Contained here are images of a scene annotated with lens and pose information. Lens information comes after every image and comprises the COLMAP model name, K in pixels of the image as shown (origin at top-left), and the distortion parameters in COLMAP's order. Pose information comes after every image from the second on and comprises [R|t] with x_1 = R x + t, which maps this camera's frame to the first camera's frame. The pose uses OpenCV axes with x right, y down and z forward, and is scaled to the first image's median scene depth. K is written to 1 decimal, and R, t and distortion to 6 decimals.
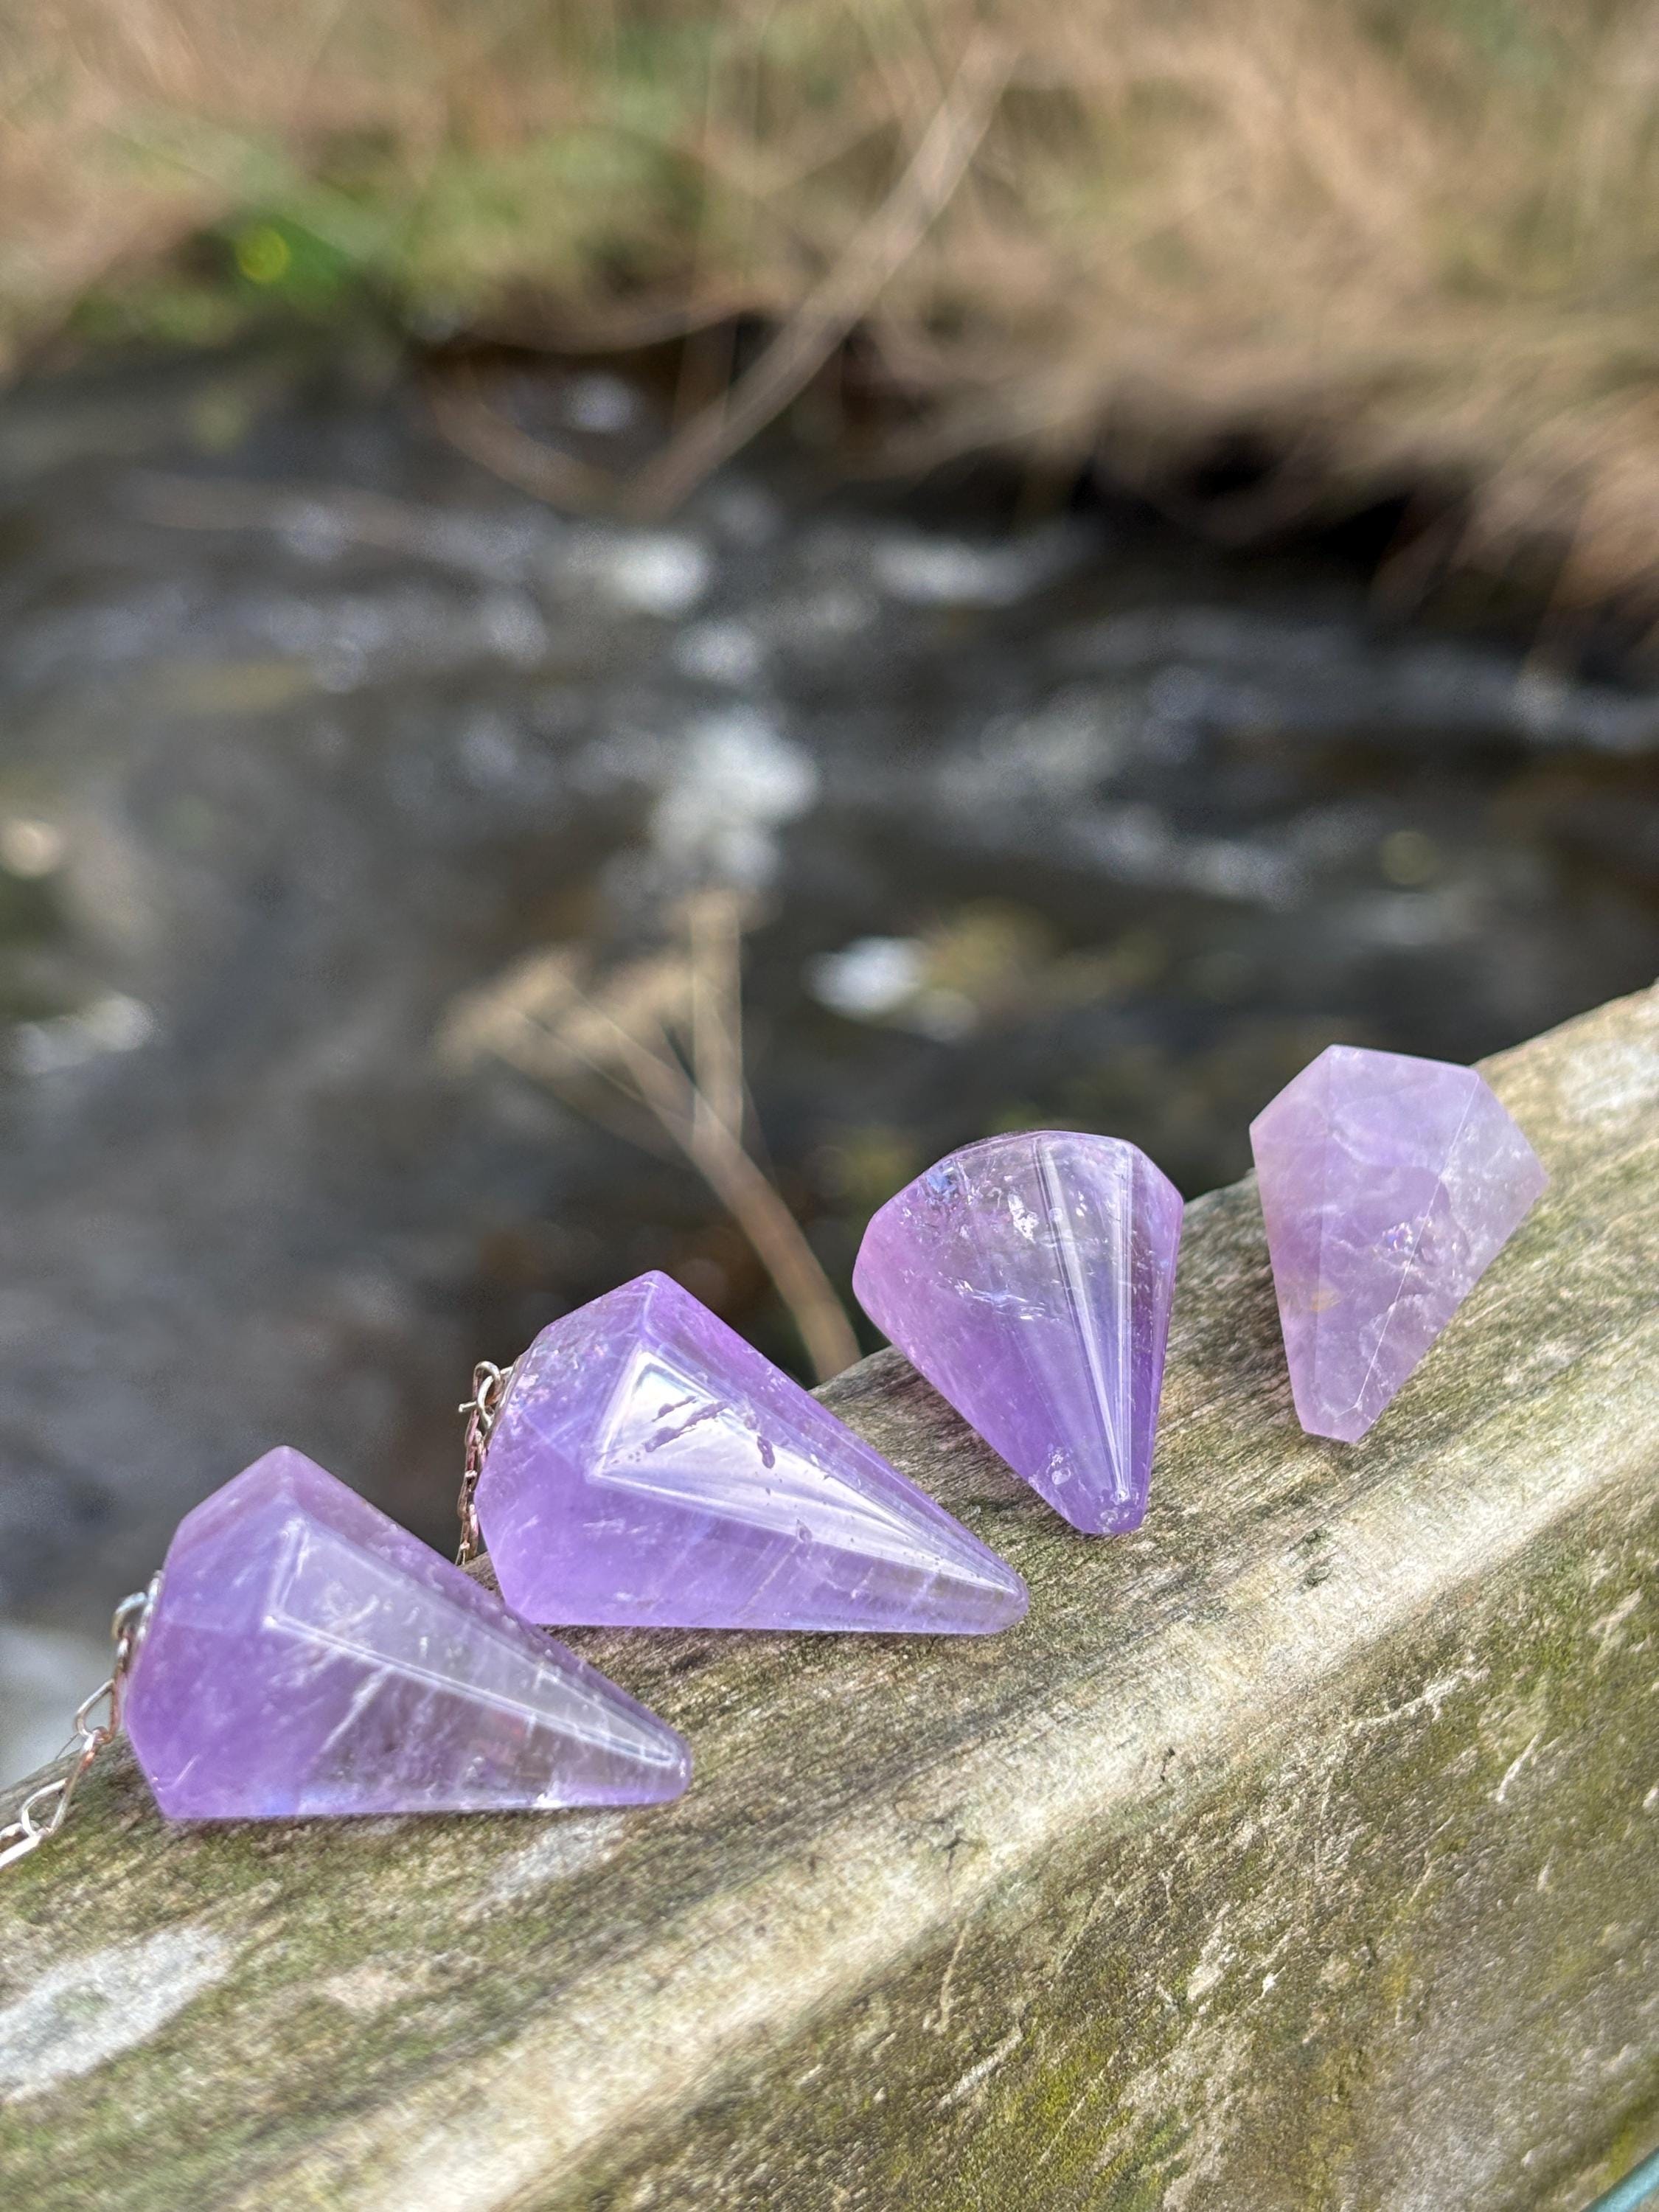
lens RADIAL K [[3502.1, 0, 756.0], [0, 3502.1, 1090.1], [0, 0, 1]] dist [-0.006027, 0.000000]
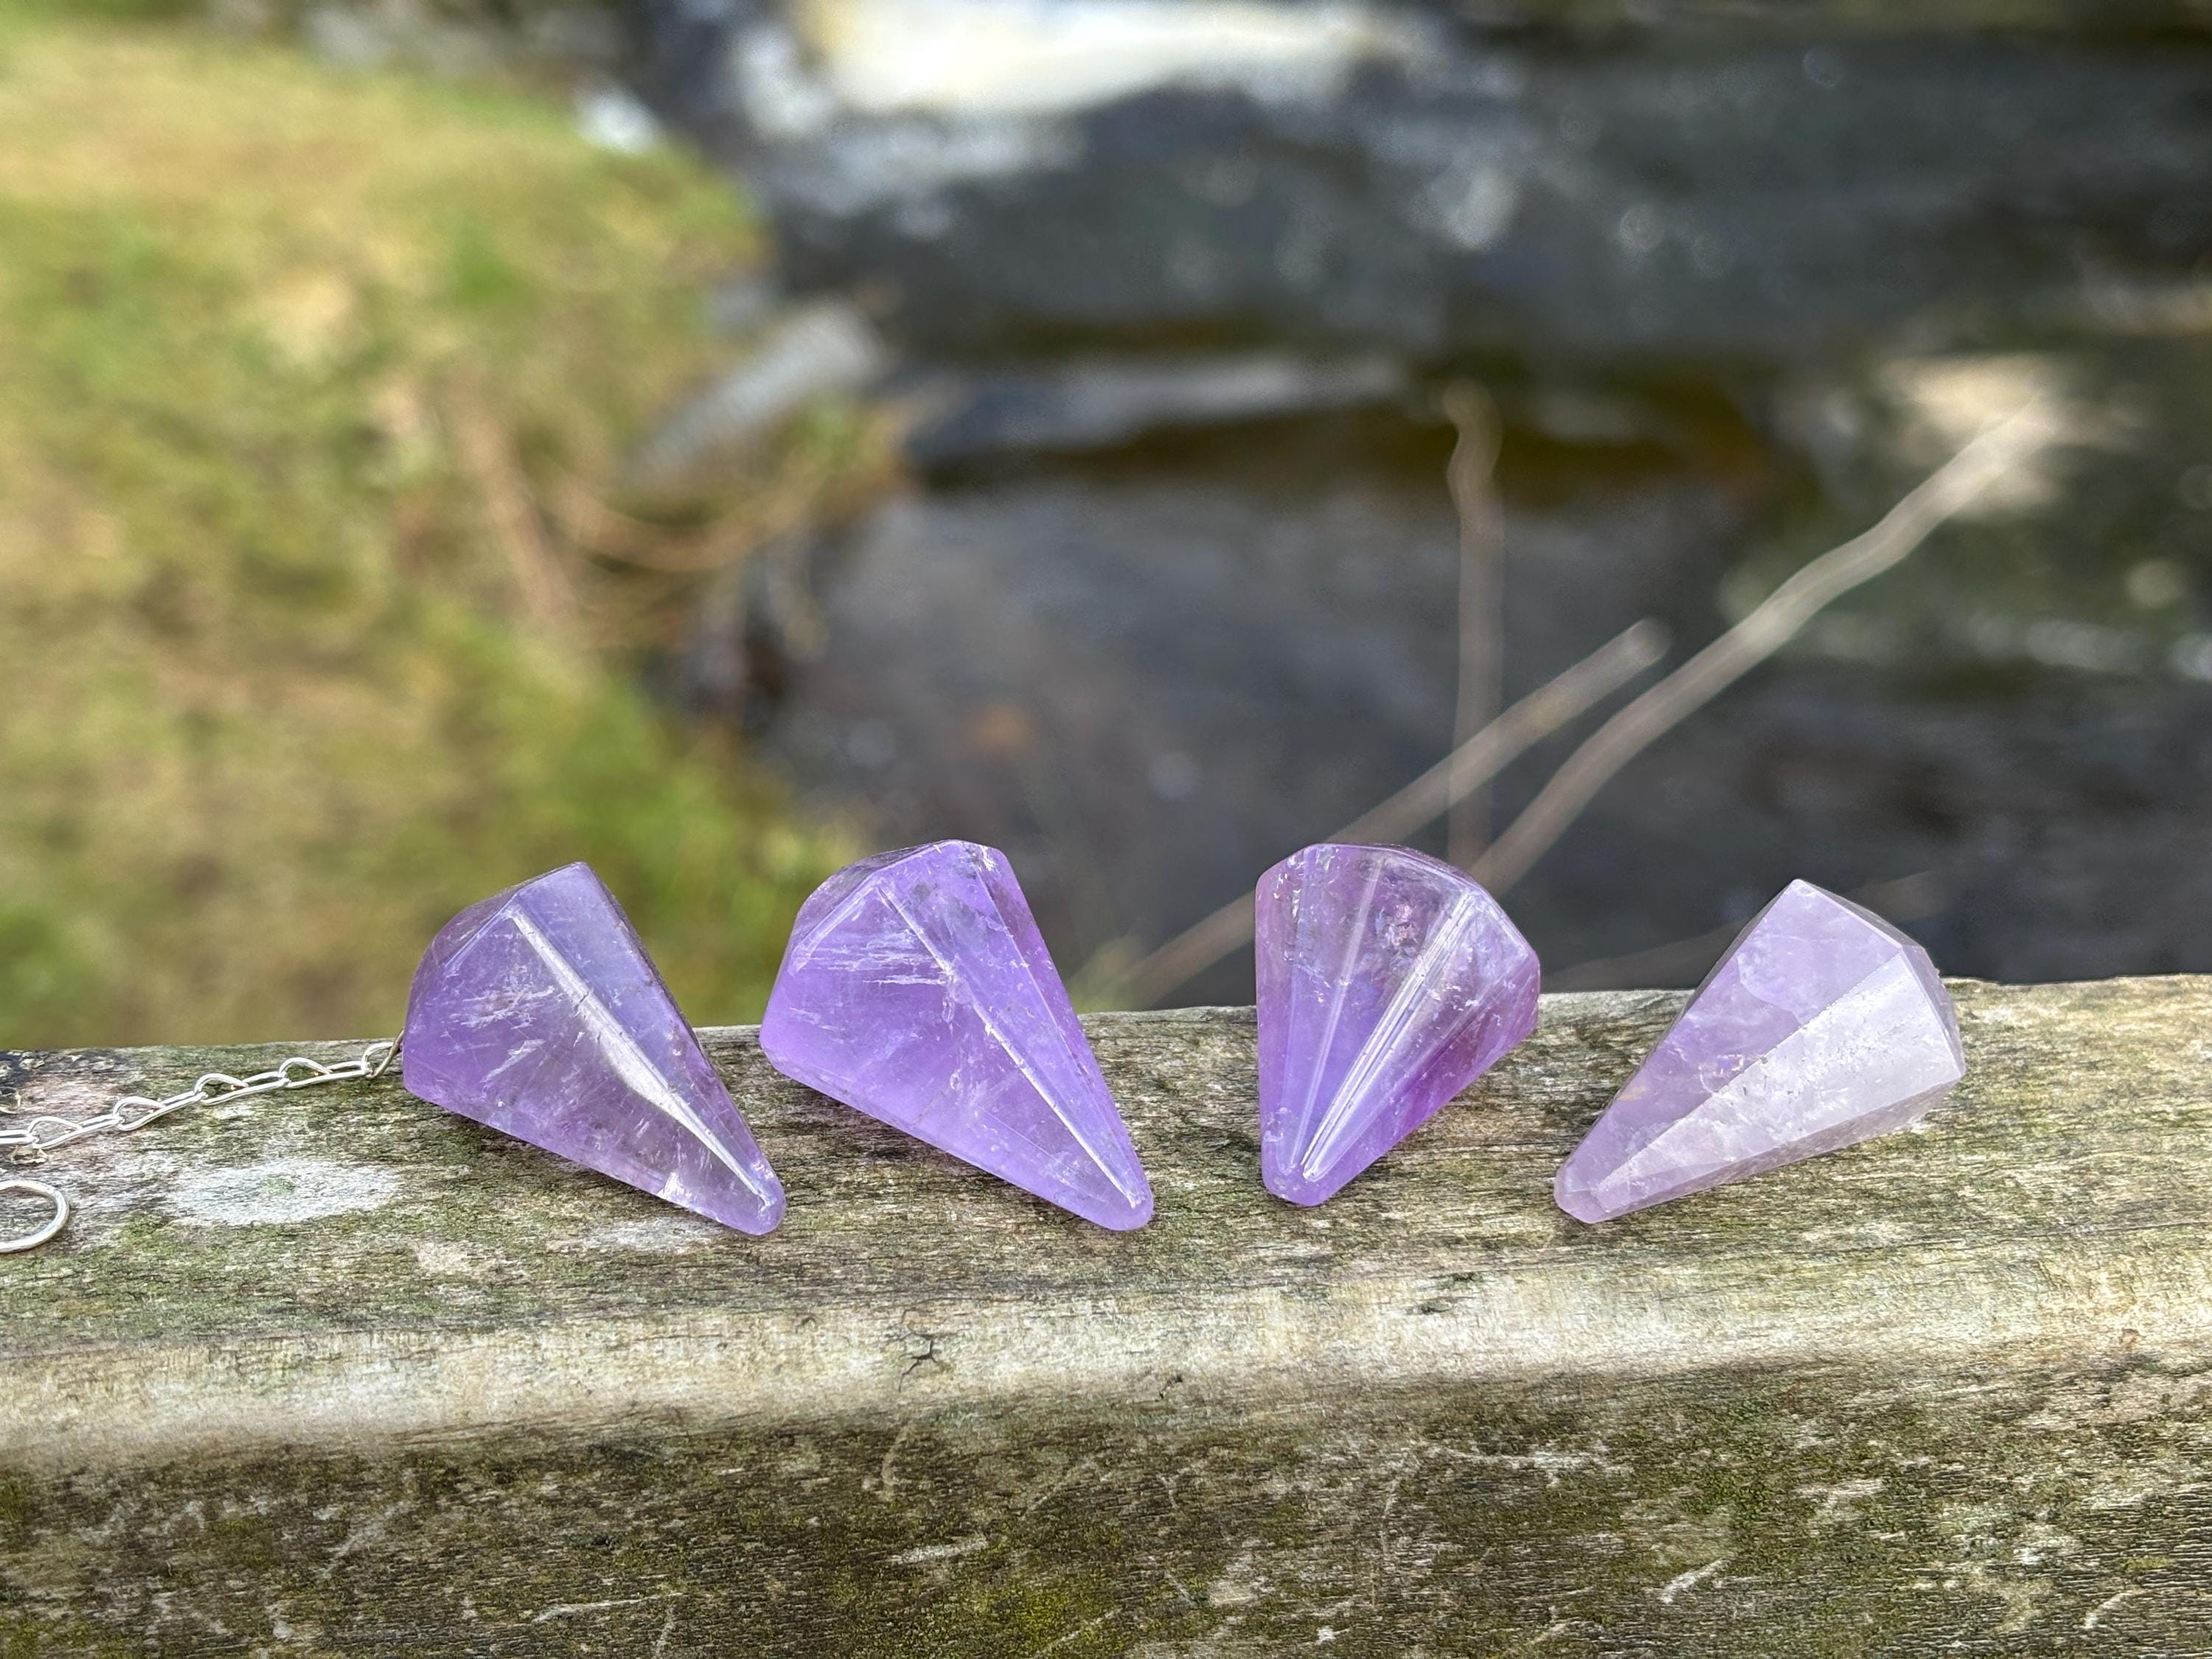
lens RADIAL K [[3453.4, 0, 1044.3], [0, 3453.4, 864.7], [0, 0, 1]] dist [0.068474, 0.000000]
pose [[0.790639, 0.325171, -0.518801, 0.625421], [-0.283850, 0.945427, 0.159990, -0.141630], [0.542513, 0.020767, 0.839791, 0.017440]]
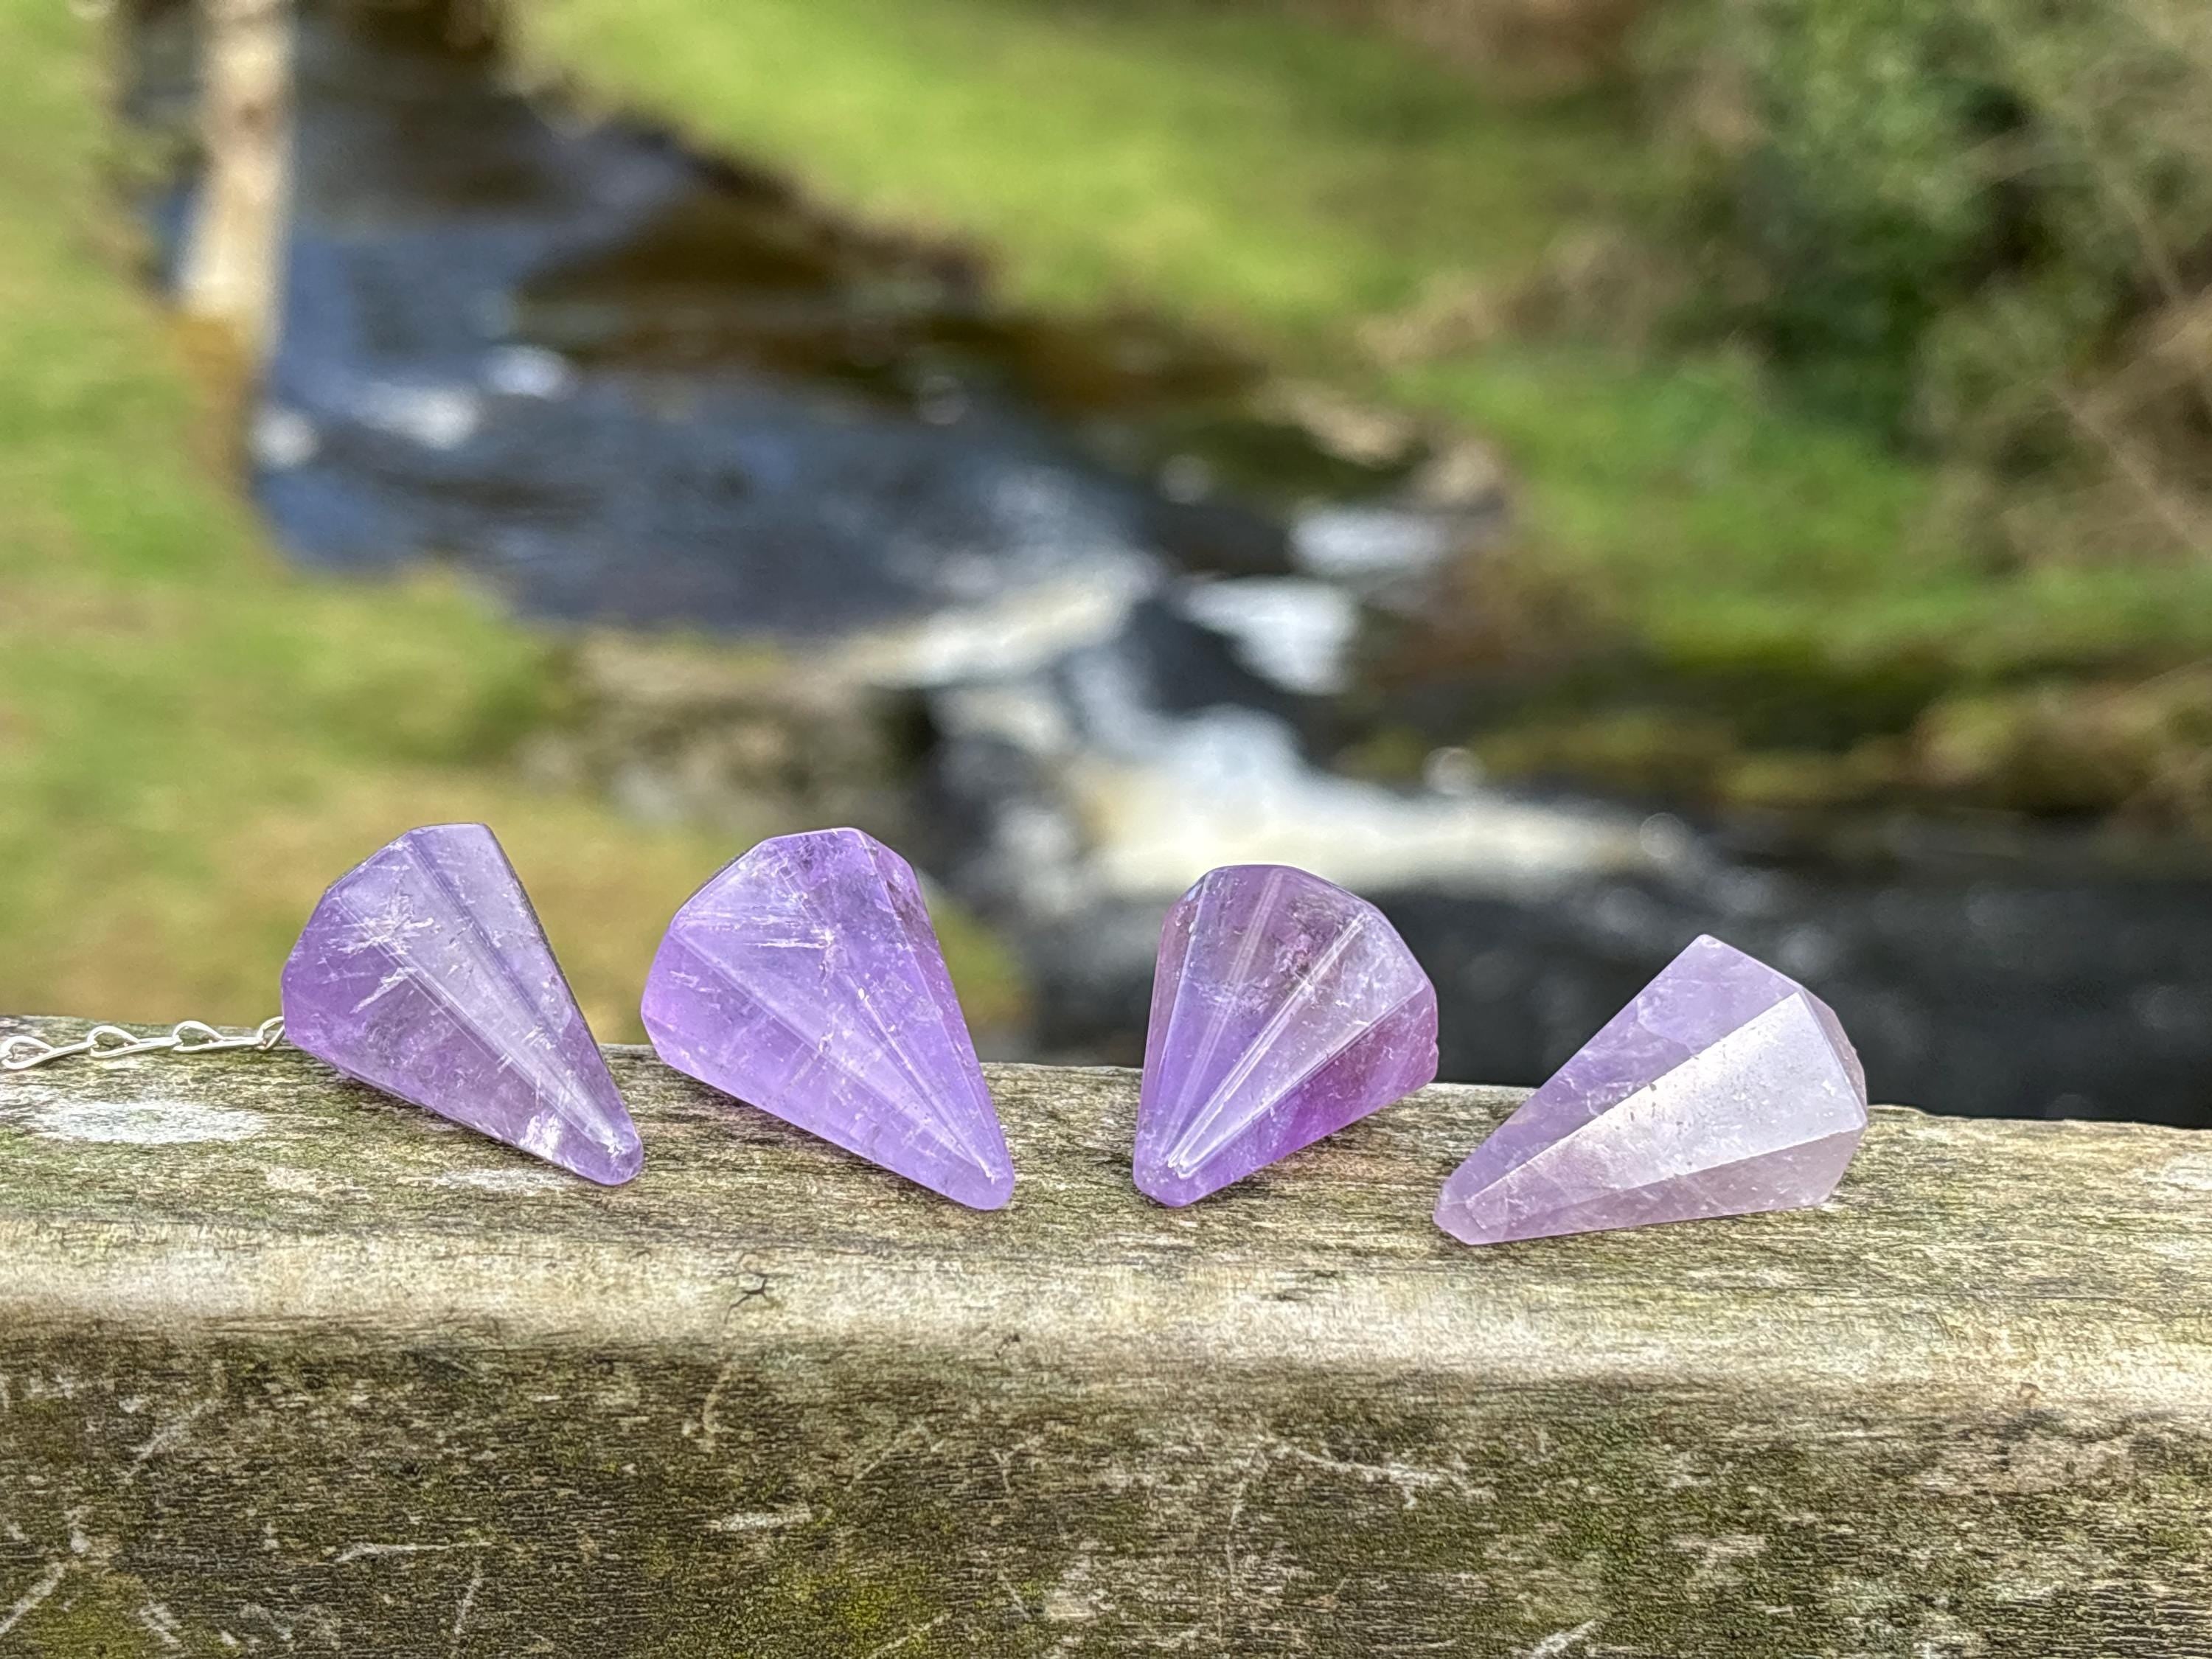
lens RADIAL K [[3453.4, 0, 1047.2], [0, 3453.4, 851.6], [0, 0, 1]] dist [0.068474, 0.000000]
pose [[0.728582, 0.239950, -0.641554, 0.802316], [-0.343714, 0.938247, -0.039422, 0.084981], [0.592477, 0.249234, 0.766064, 0.127136]]
